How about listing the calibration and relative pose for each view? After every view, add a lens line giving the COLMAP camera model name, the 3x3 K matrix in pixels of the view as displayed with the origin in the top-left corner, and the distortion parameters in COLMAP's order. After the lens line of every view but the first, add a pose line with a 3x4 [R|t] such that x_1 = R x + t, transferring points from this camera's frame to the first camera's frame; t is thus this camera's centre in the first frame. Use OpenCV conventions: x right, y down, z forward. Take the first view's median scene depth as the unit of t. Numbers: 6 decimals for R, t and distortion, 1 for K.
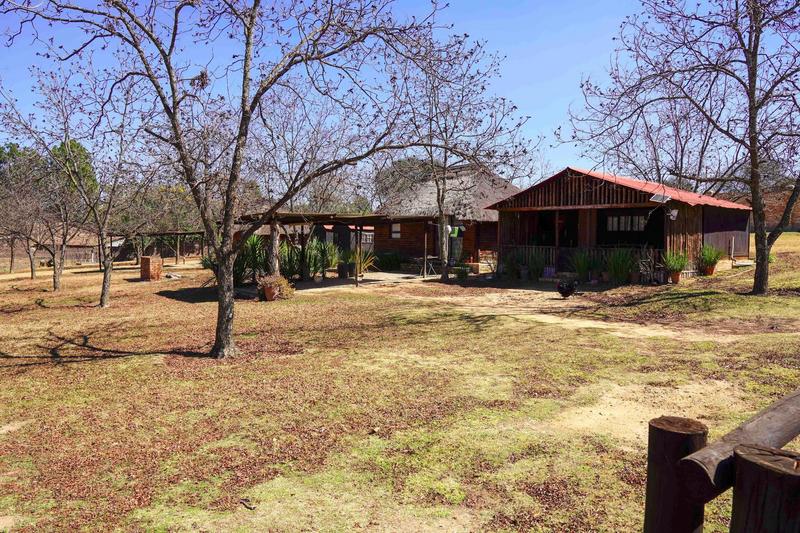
lens RADIAL K [[572.3, 0, 398.1], [0, 572.3, 263.8], [0, 0, 1]] dist [-0.102701, 0.065161]
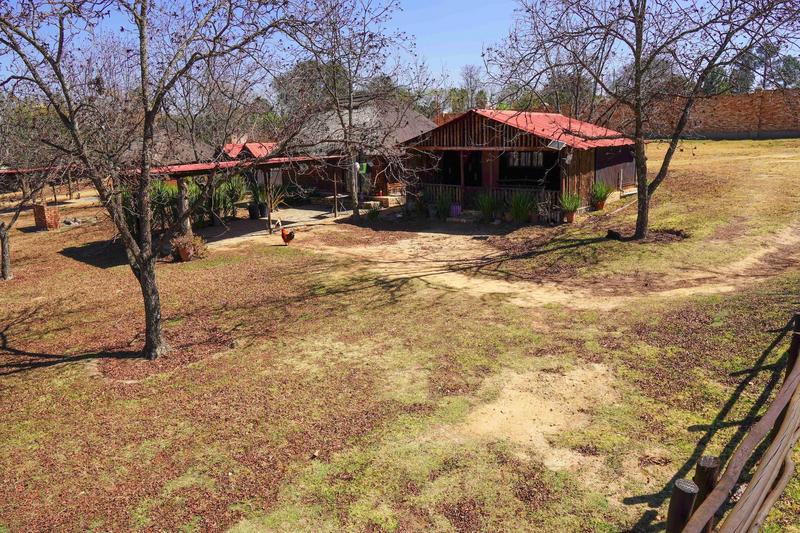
lens RADIAL K [[572.3, 0, 401.4], [0, 572.3, 268.4], [0, 0, 1]] dist [-0.102701, 0.065161]
pose [[0.984986, -0.076382, 0.154820, -0.010116], [0.046427, 0.980958, 0.188590, -0.167777], [-0.166277, -0.178571, 0.969775, -0.054062]]
